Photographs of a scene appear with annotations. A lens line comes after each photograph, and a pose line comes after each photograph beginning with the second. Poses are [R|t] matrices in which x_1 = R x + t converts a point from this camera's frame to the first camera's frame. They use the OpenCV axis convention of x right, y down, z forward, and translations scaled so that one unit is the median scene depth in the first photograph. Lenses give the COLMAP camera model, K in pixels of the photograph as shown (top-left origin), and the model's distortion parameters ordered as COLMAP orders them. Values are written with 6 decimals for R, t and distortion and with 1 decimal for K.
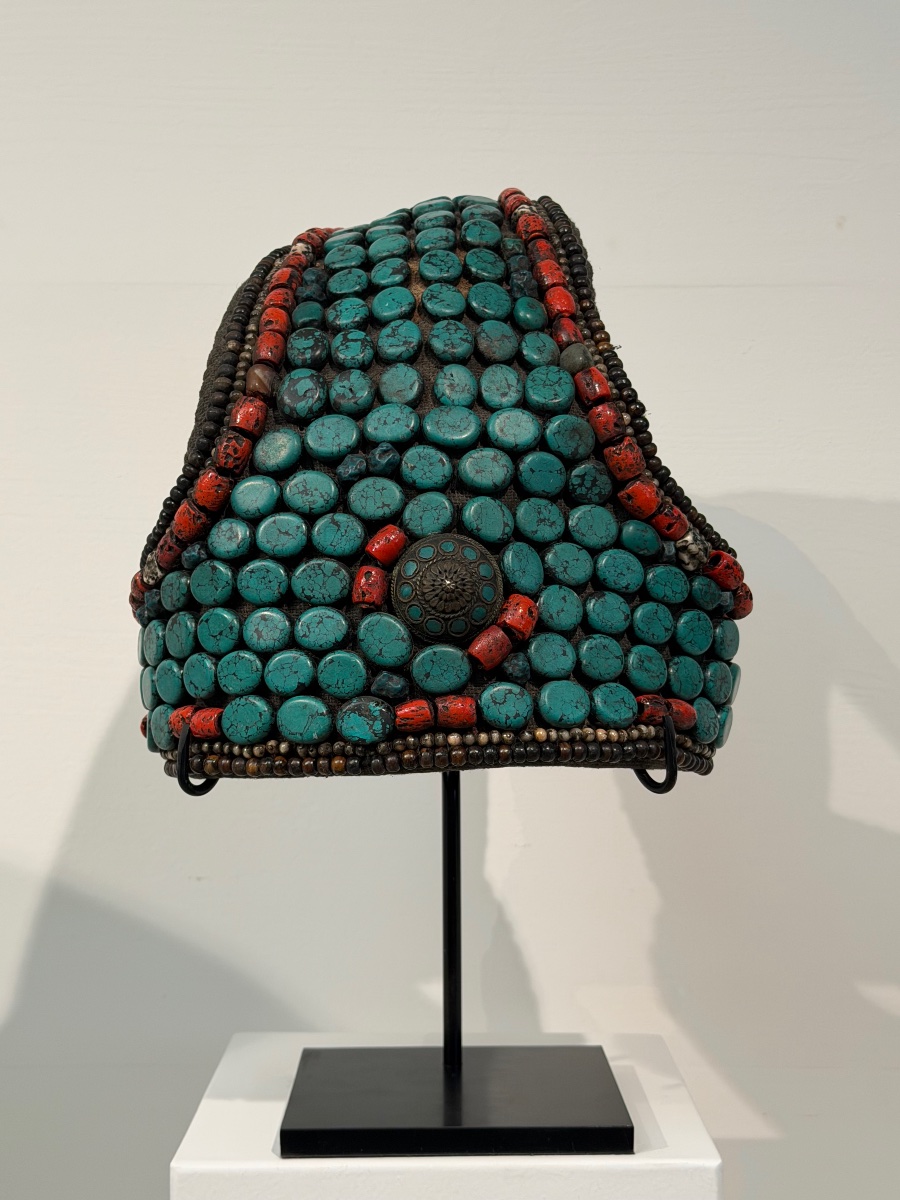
lens RADIAL K [[1835.1, 0, 446.4], [0, 1835.1, 612.4], [0, 0, 1]] dist [0.171458, 0.000000]
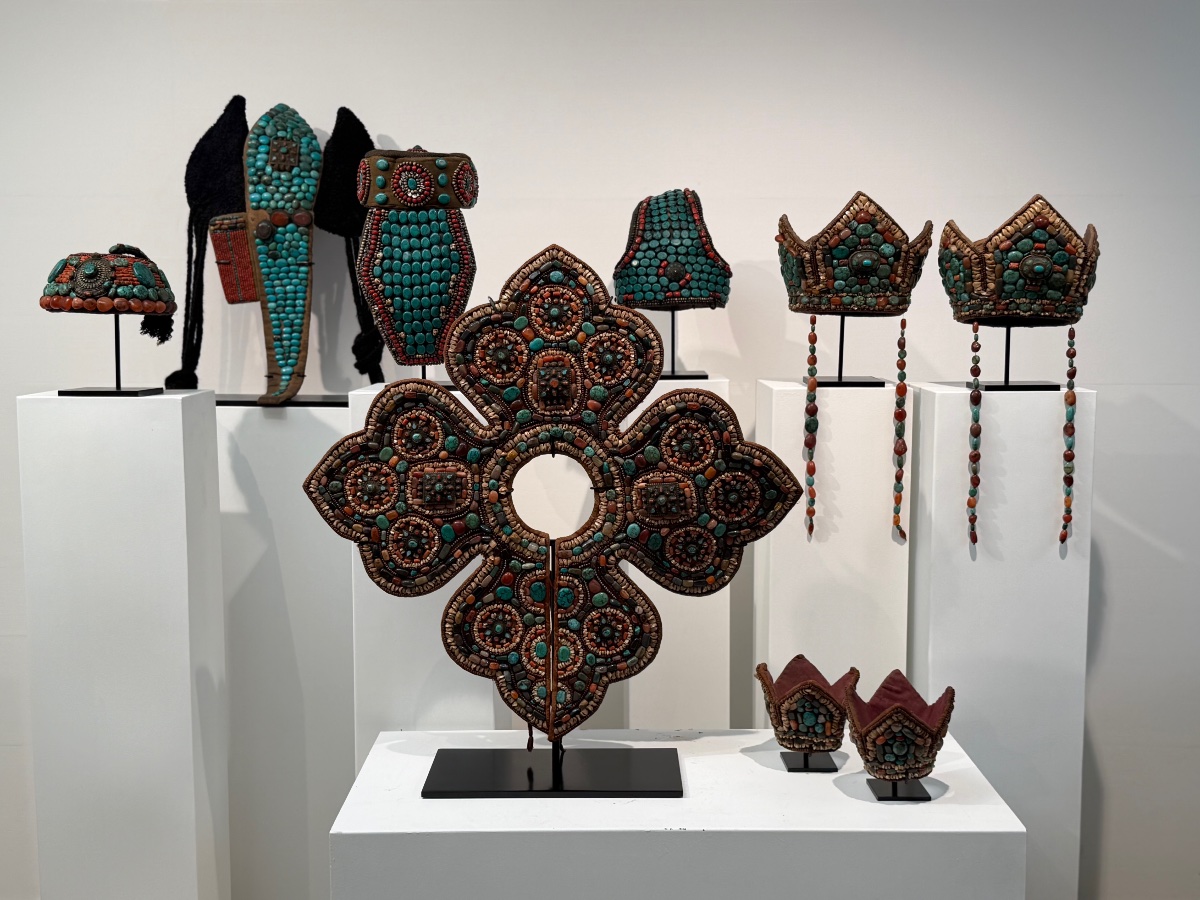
lens RADIAL K [[1367.6, 0, 601.3], [0, 1367.6, 453.4], [0, 0, 1]] dist [0.093059, 0.000000]
pose [[0.999779, 0.000735, -0.020998, -0.132323], [0.001913, 0.992053, 0.125807, 0.008377], [0.020924, -0.125820, 0.991832, -3.120736]]
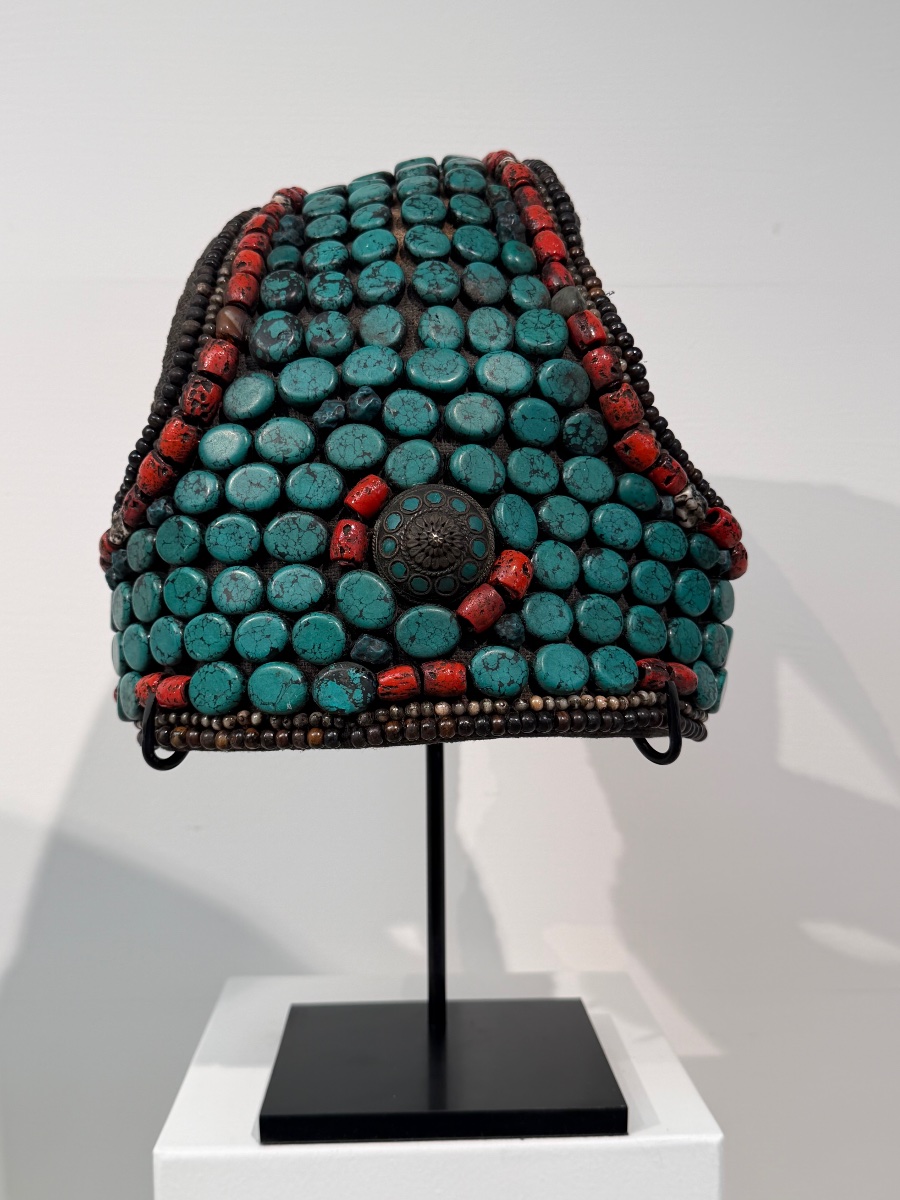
lens RADIAL K [[1296.3, 0, 450.4], [0, 1296.3, 603.8], [0, 0, 1]] dist [0.121940, 0.000000]
pose [[0.999747, -0.004469, 0.022039, -0.005466], [0.004364, 0.999979, 0.004797, 0.013320], [-0.022060, -0.004700, 0.999746, 0.341781]]
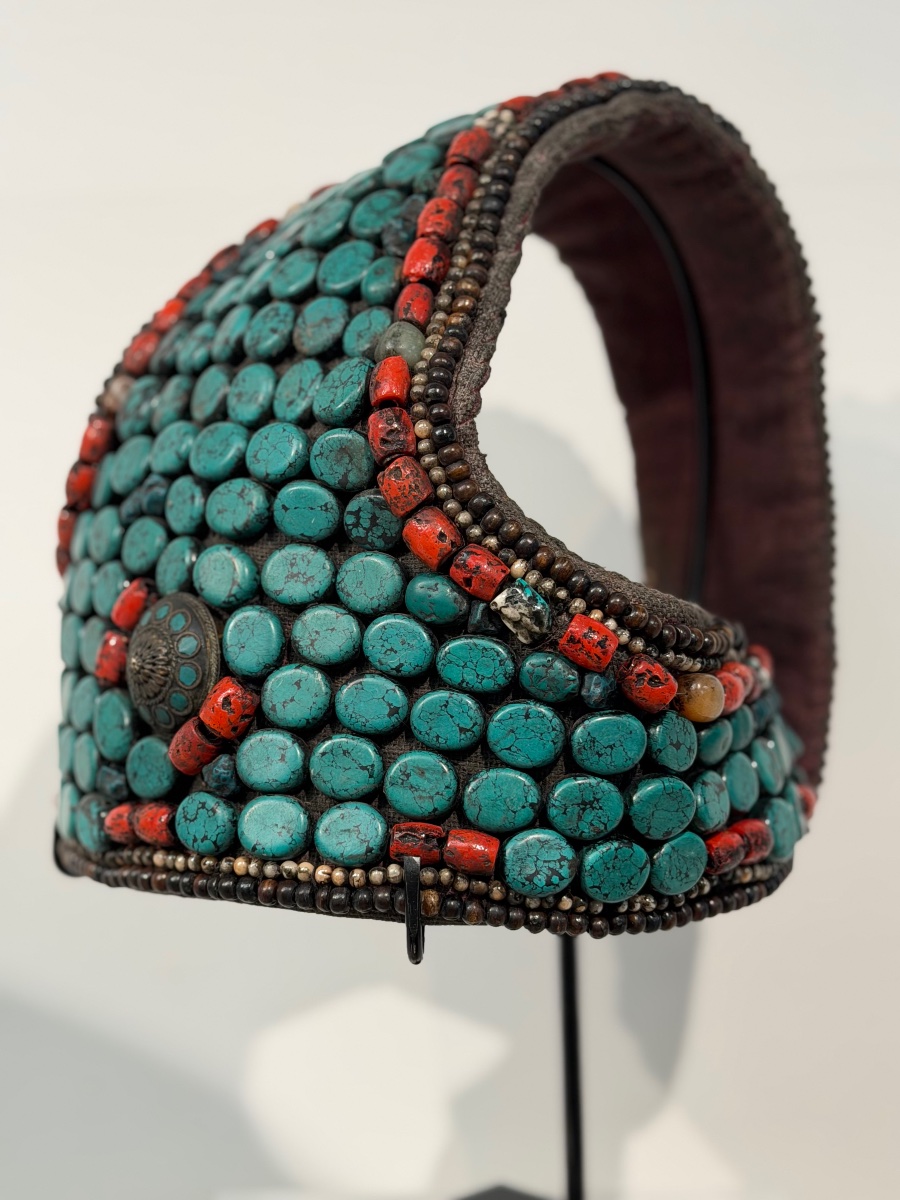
lens RADIAL K [[2052.9, 0, 444.6], [0, 2052.9, 597.6], [0, 0, 1]] dist [0.163342, 0.000000]
pose [[0.682934, 0.035114, -0.729636, 0.695983], [0.015798, 0.997900, 0.062811, -0.091724], [0.730309, -0.054423, 0.680945, 0.473472]]
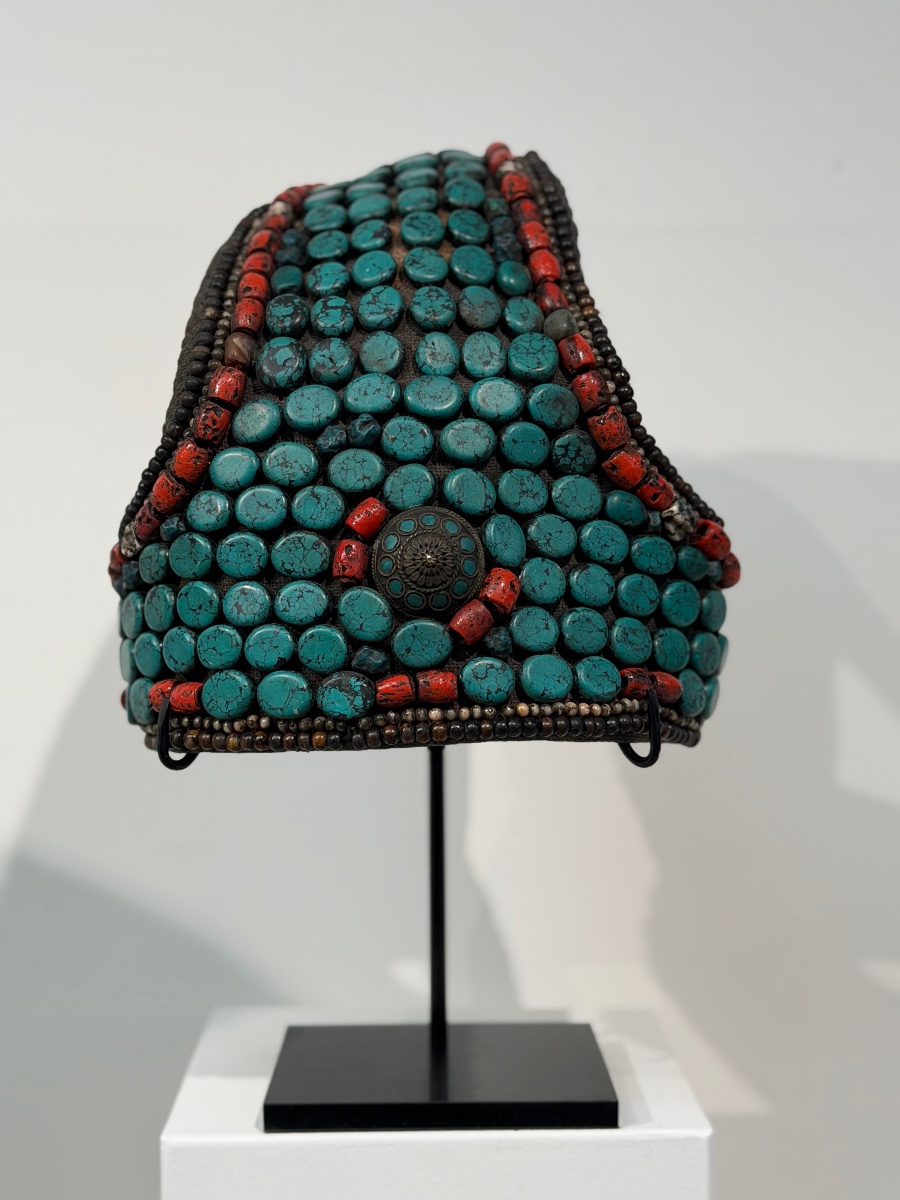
lens RADIAL K [[2052.9, 0, 437.0], [0, 2052.9, 604.5], [0, 0, 1]] dist [0.163342, 0.000000]
pose [[0.999979, -0.002083, -0.006058, 0.011395], [0.002256, 0.999589, 0.028586, -0.021207], [0.005996, -0.028599, 0.999573, -0.105041]]
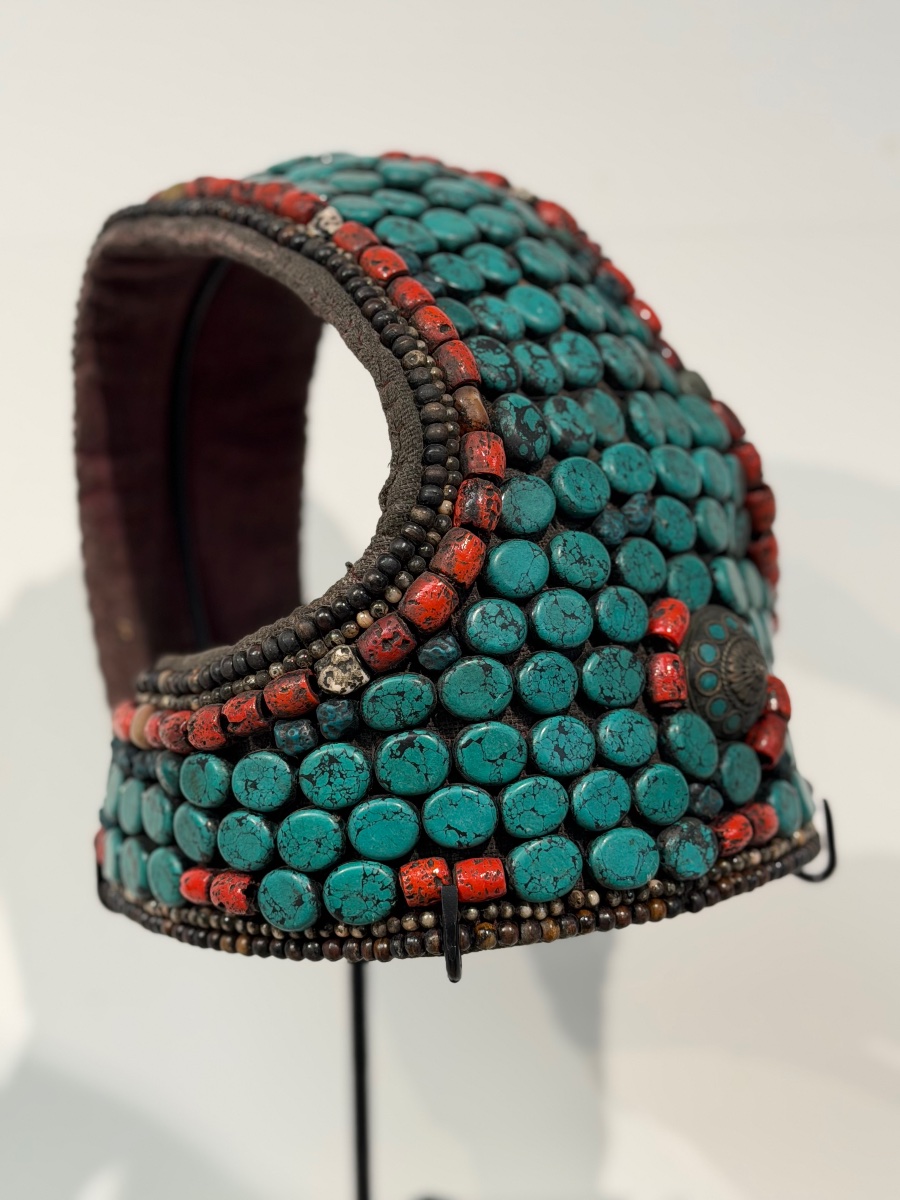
lens RADIAL K [[2052.9, 0, 446.1], [0, 2052.9, 603.0], [0, 0, 1]] dist [0.163342, 0.000000]
pose [[0.667574, -0.050367, 0.742838, -0.737528], [0.031544, 0.998727, 0.039369, -0.081977], [-0.743875, -0.002850, 0.668313, 0.463984]]
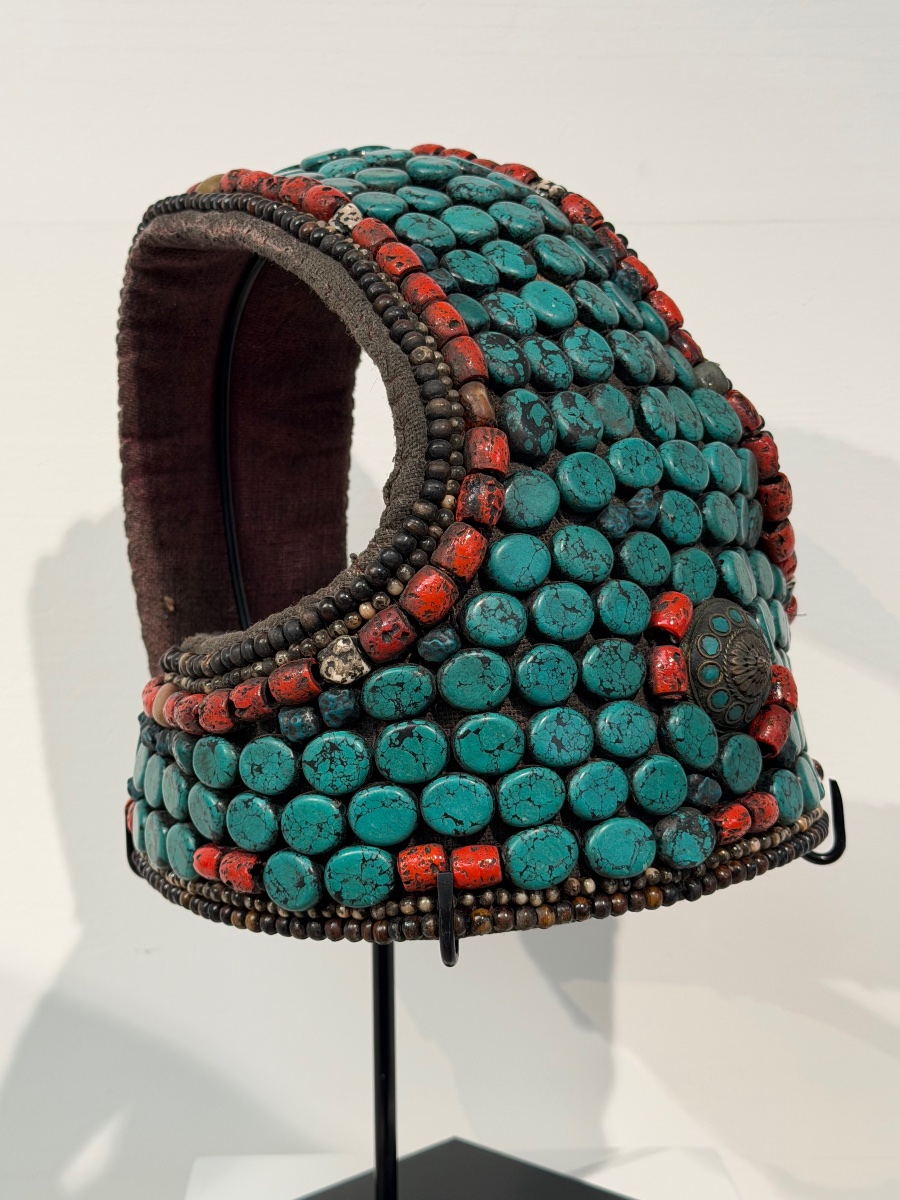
lens RADIAL K [[1835.1, 0, 451.9], [0, 1835.1, 596.3], [0, 0, 1]] dist [0.171458, 0.000000]
pose [[0.709422, -0.060568, 0.702176, -0.652543], [0.019808, 0.997620, 0.066040, -0.098749], [-0.704505, -0.032941, 0.708934, 0.480383]]
